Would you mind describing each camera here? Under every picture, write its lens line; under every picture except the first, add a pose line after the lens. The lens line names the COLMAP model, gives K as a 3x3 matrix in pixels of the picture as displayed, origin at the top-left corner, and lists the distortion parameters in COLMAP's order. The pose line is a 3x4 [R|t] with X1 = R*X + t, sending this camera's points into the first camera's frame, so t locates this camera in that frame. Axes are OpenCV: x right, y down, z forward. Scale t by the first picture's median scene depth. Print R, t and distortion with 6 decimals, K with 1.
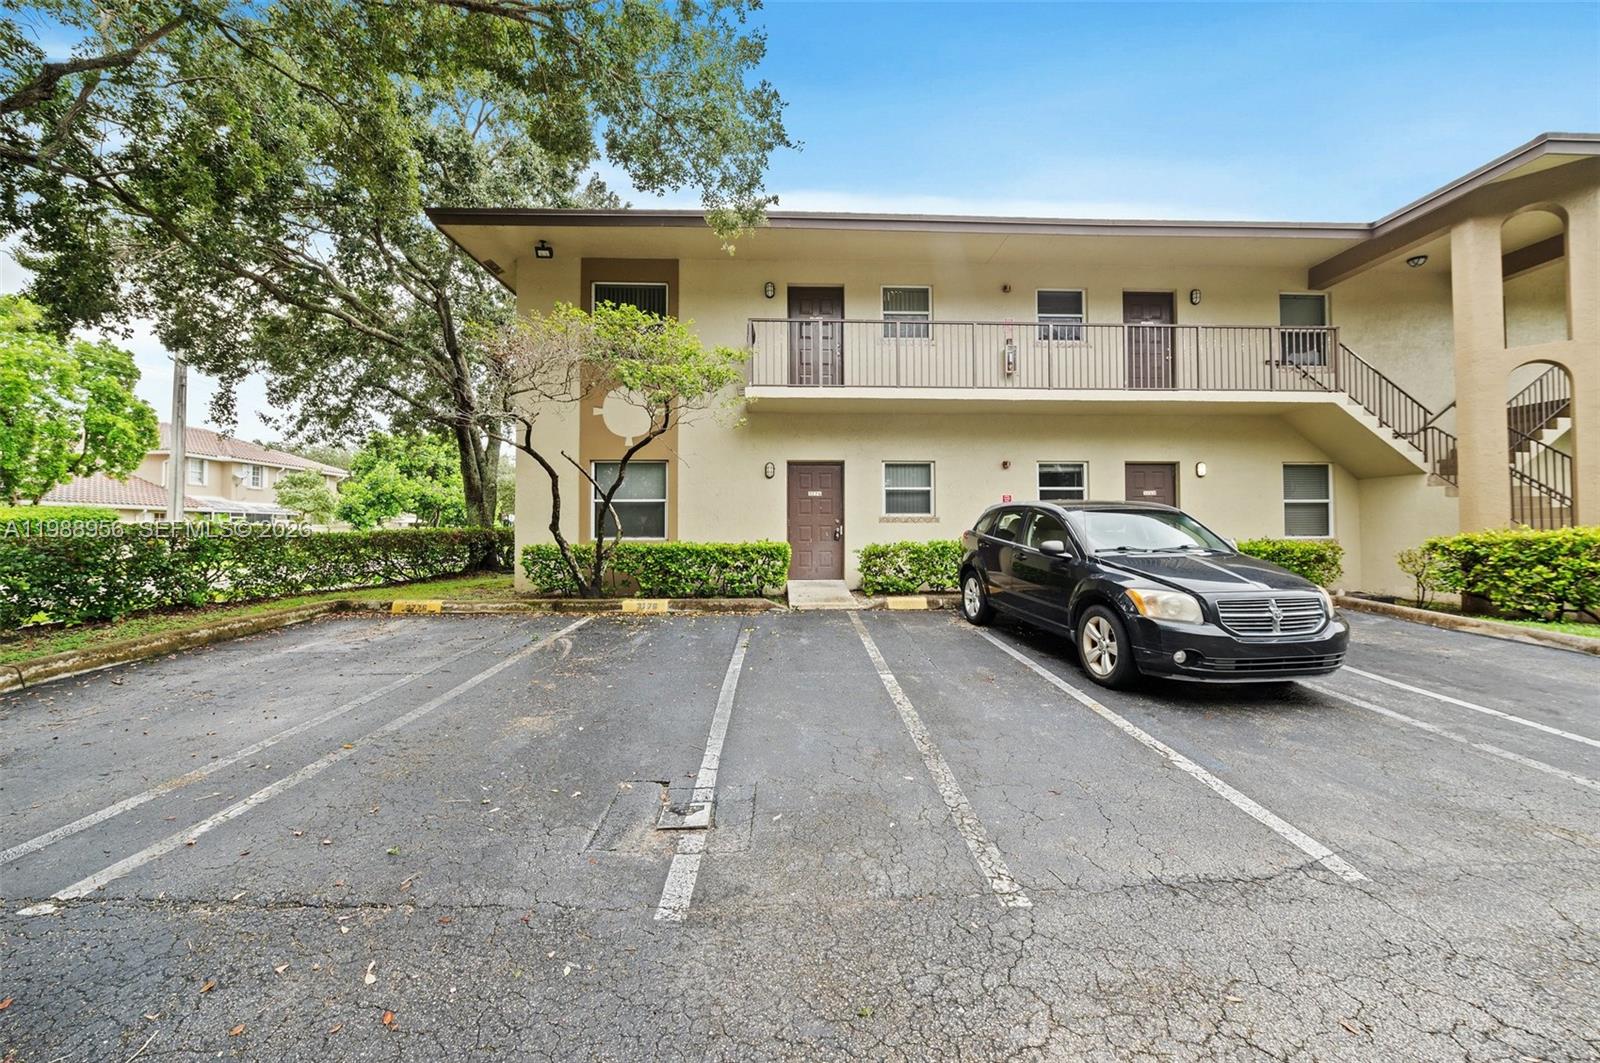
lens RADIAL K [[637.4, 0, 811.7], [0, 637.4, 517.7], [0, 0, 1]] dist [-0.001465, -0.000266]
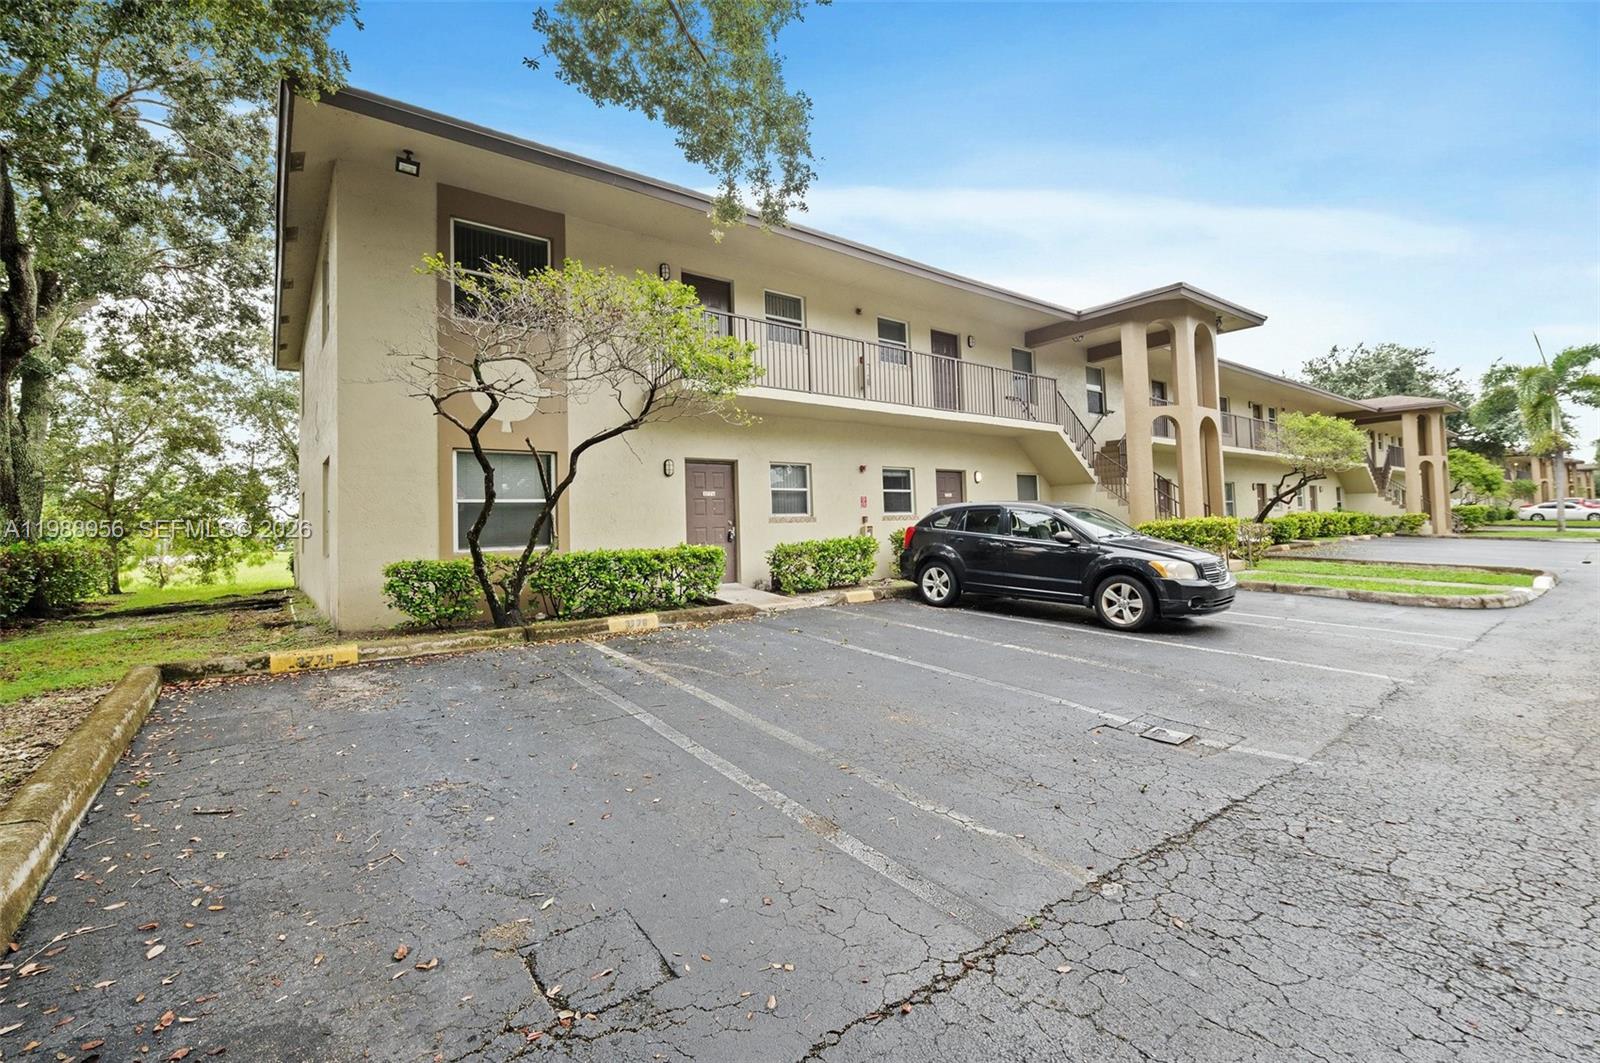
lens RADIAL K [[701.3, 0, 807.6], [0, 701.3, 497.7], [0, 0, 1]] dist [0.000211, 0.000034]
pose [[0.806862, 0.003784, 0.590728, -0.497173], [0.015091, 0.999521, -0.027014, -0.001304], [-0.590547, 0.030711, 0.806419, 0.072958]]
